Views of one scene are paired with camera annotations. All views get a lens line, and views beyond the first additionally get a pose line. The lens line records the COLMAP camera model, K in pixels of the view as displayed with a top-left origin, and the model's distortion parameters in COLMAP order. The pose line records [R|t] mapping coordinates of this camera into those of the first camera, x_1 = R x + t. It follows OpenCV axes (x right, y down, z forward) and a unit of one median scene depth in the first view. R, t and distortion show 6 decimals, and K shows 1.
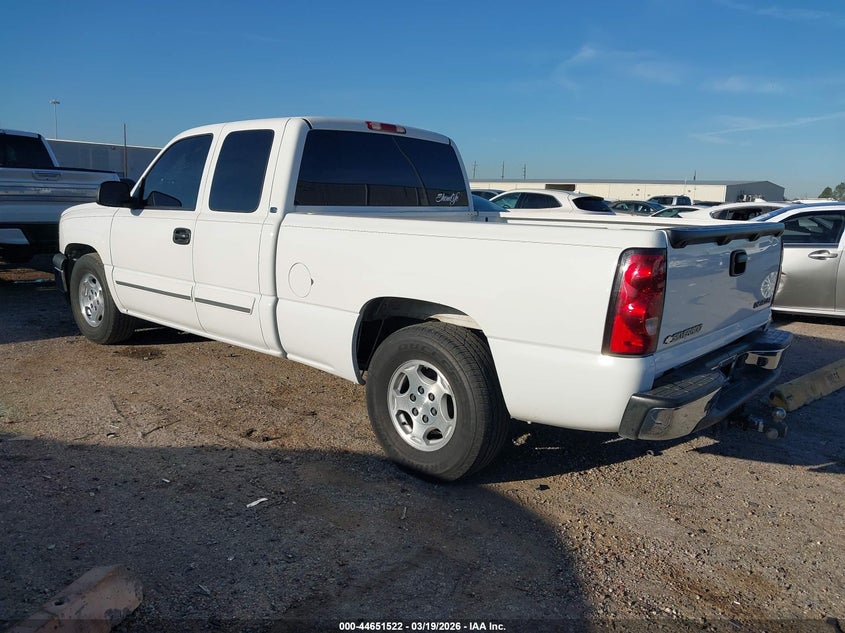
lens RADIAL K [[663.1, 0, 422.5], [0, 663.1, 316.5], [0, 0, 1]] dist [-0.004431, -0.000622]
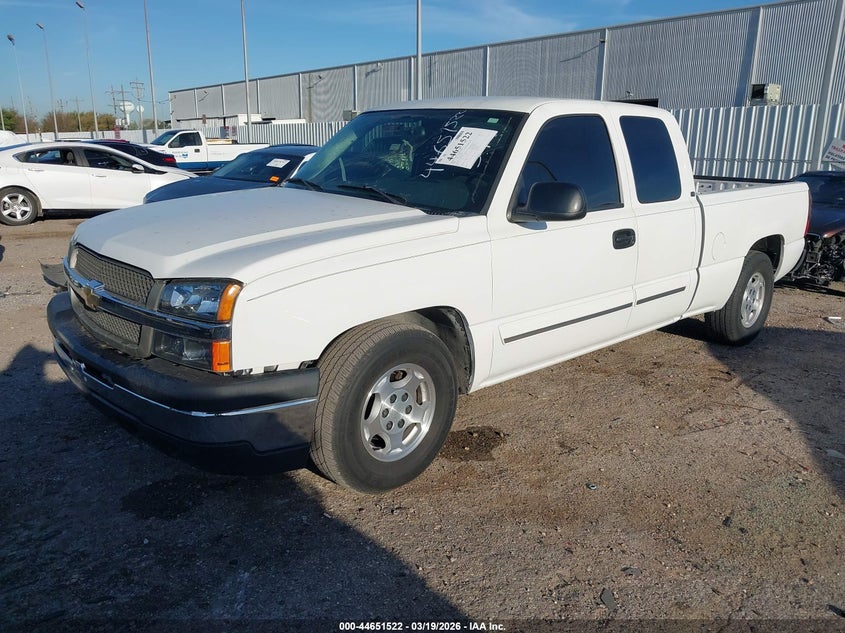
lens RADIAL K [[663.1, 0, 422.5], [0, 663.1, 316.5], [0, 0, 1]] dist [-0.004431, -0.000622]
pose [[0.131819, -0.288967, 0.948220, -1.325096], [0.173503, 0.948527, 0.264940, -0.318368], [-0.975971, 0.129595, 0.175171, 1.192916]]
